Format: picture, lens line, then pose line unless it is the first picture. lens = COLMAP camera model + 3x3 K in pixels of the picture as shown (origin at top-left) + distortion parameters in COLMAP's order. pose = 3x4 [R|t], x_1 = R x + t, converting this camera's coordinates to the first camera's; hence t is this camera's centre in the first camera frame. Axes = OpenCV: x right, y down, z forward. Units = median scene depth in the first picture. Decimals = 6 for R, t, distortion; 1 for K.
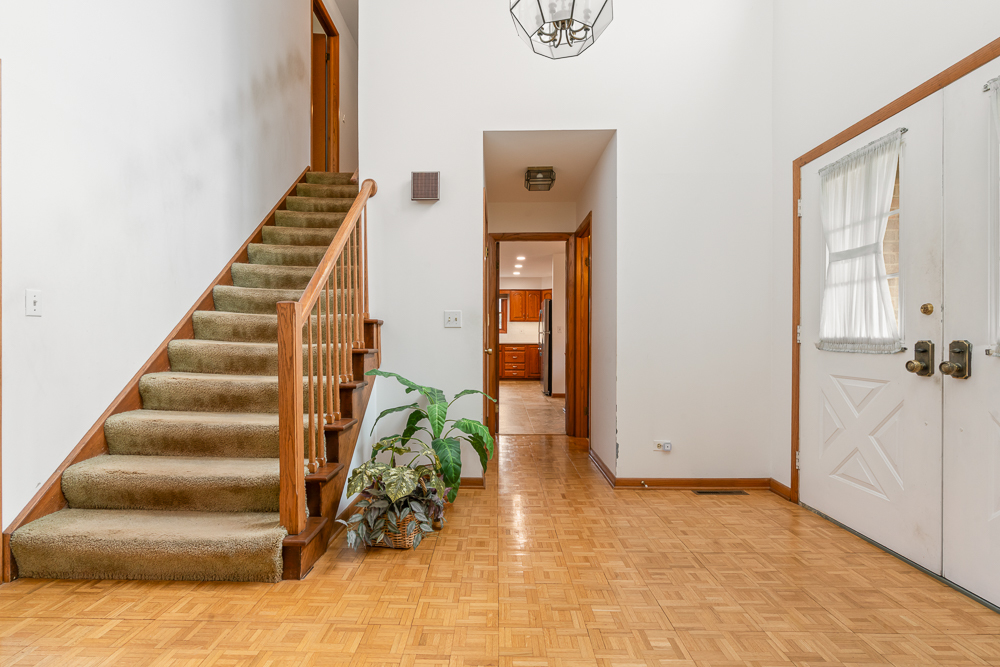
lens RADIAL K [[478.0, 0, 497.5], [0, 478.0, 342.5], [0, 0, 1]] dist [-0.009473, -0.000764]
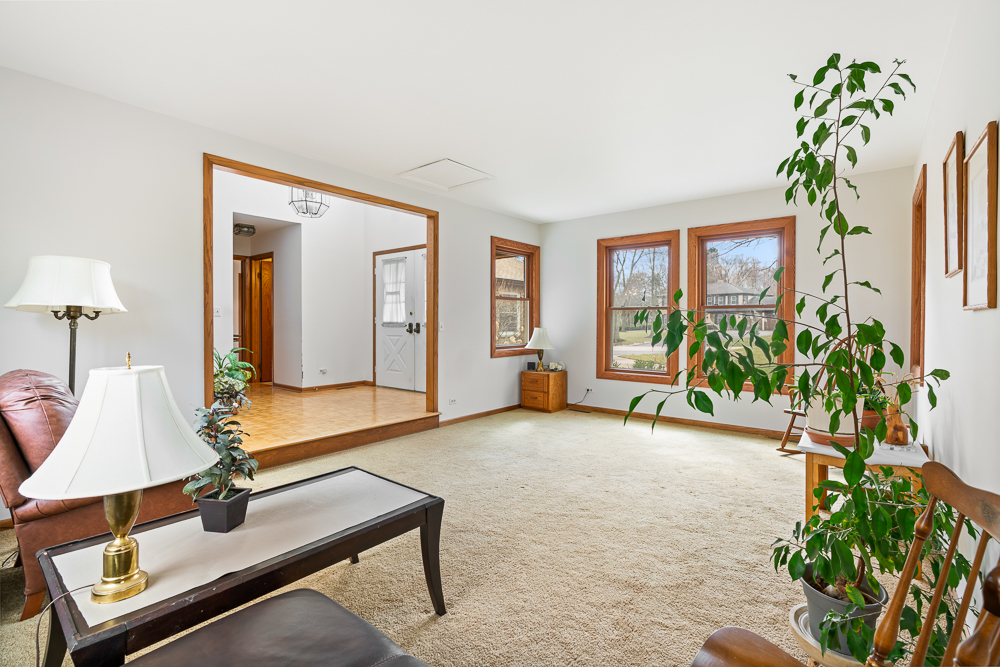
lens RADIAL K [[448.0, 0, 494.2], [0, 448.0, 328.7], [0, 0, 1]] dist [-0.011697, 0.004537]
pose [[0.643826, -0.006826, 0.765141, -0.826431], [0.004717, 0.999977, 0.004952, 0.018612], [-0.765157, 0.000421, 0.643844, -1.078531]]
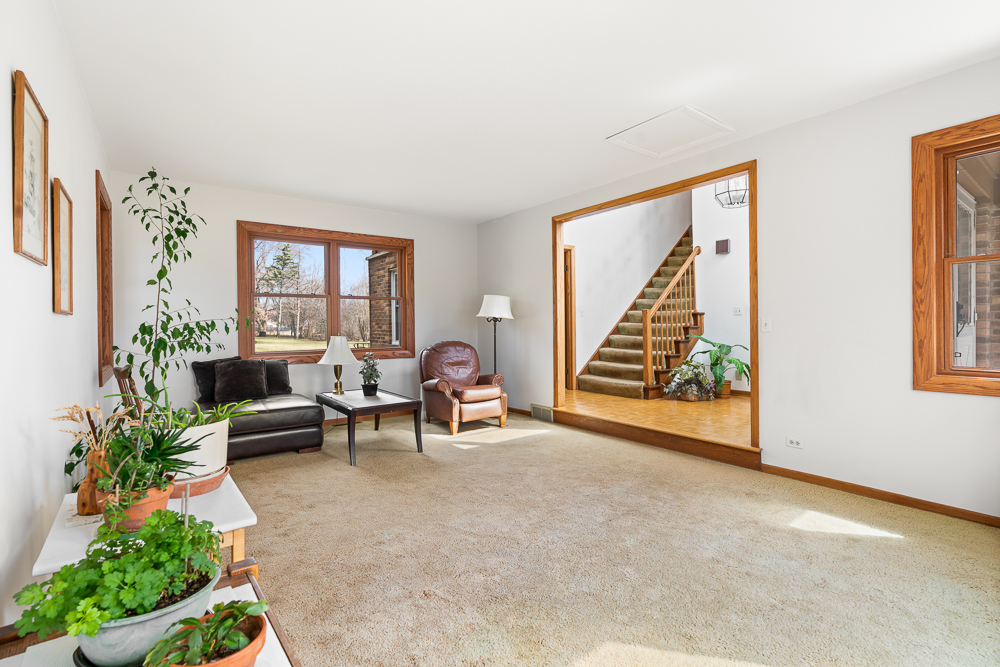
lens RADIAL K [[448.0, 0, 501.5], [0, 448.0, 329.0], [0, 0, 1]] dist [-0.011697, 0.004537]
pose [[0.613443, 0.000375, -0.789739, 0.905934], [0.000022, 1.000000, 0.000491, 0.029172], [0.789739, -0.000319, 0.613443, -1.073224]]
